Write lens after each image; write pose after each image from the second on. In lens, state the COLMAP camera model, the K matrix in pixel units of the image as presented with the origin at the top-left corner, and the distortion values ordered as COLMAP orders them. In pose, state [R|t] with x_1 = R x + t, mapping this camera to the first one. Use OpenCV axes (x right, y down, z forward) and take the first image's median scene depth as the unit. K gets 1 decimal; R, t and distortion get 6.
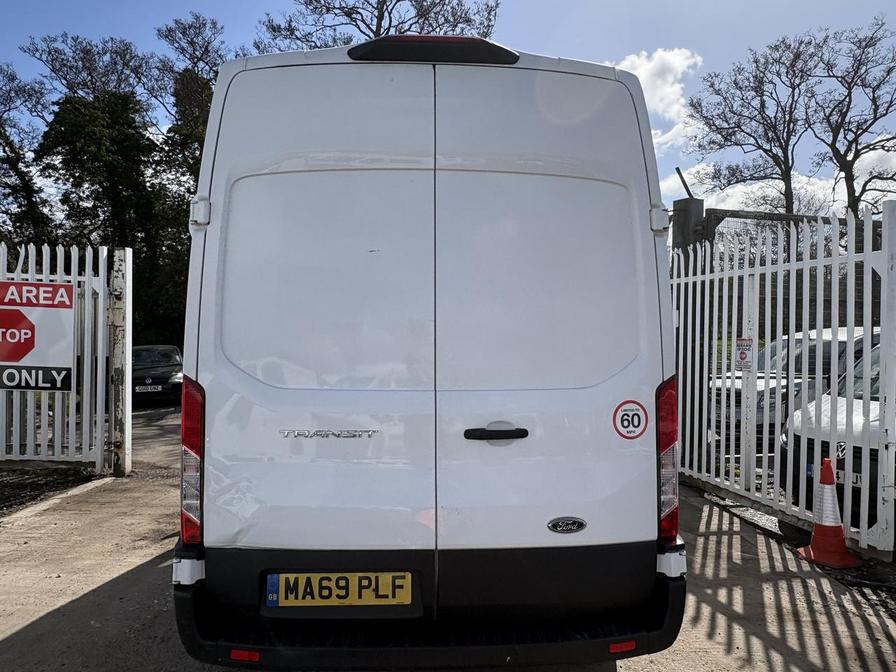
lens RADIAL K [[655.1, 0, 439.4], [0, 655.1, 336.7], [0, 0, 1]] dist [-0.007769, 0.008728]
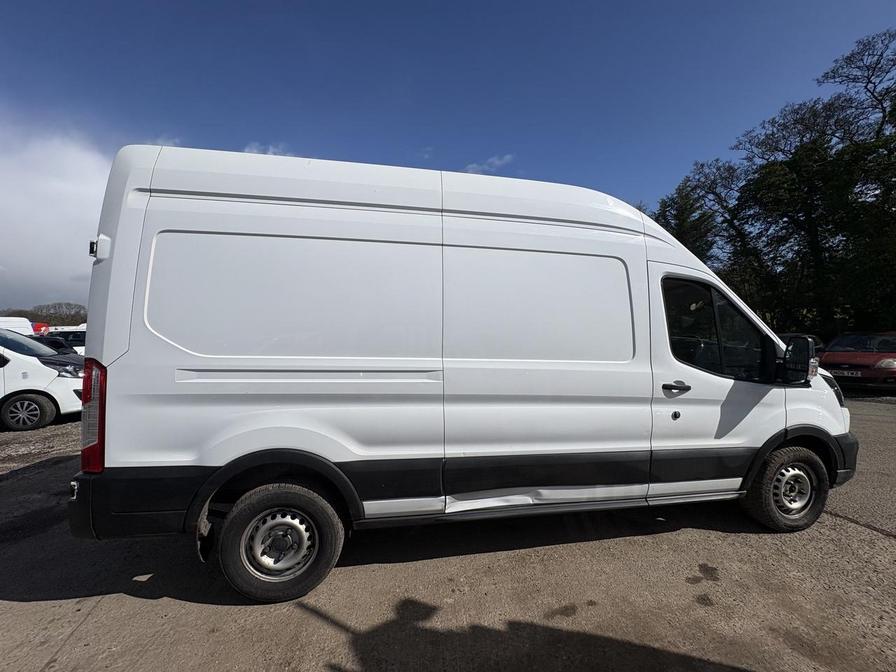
lens RADIAL K [[354.8, 0, 448.5], [0, 354.8, 338.6], [0, 0, 1]] dist [0.002380, -0.000340]
pose [[0.121801, 0.010764, -0.992496, 1.307566], [0.014766, 0.999811, 0.012655, 0.017437], [0.992445, -0.016197, 0.121619, 1.834126]]
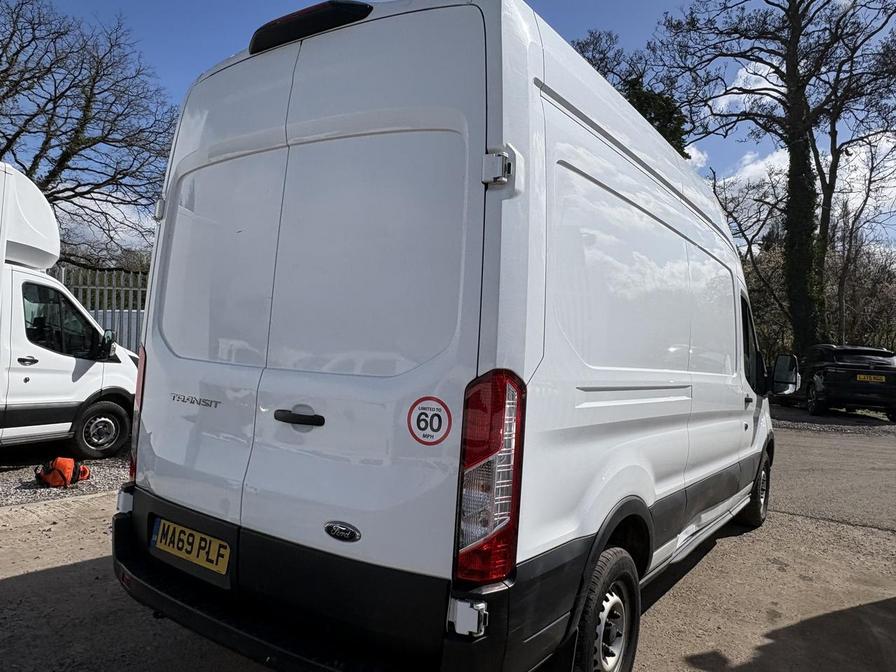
lens RADIAL K [[655.1, 0, 452.5], [0, 655.1, 328.7], [0, 0, 1]] dist [-0.007769, 0.008728]
pose [[0.792858, 0.027187, -0.608800, 0.839452], [-0.041199, 0.999110, -0.009038, 0.020716], [0.608013, 0.032248, 0.793272, 0.393973]]
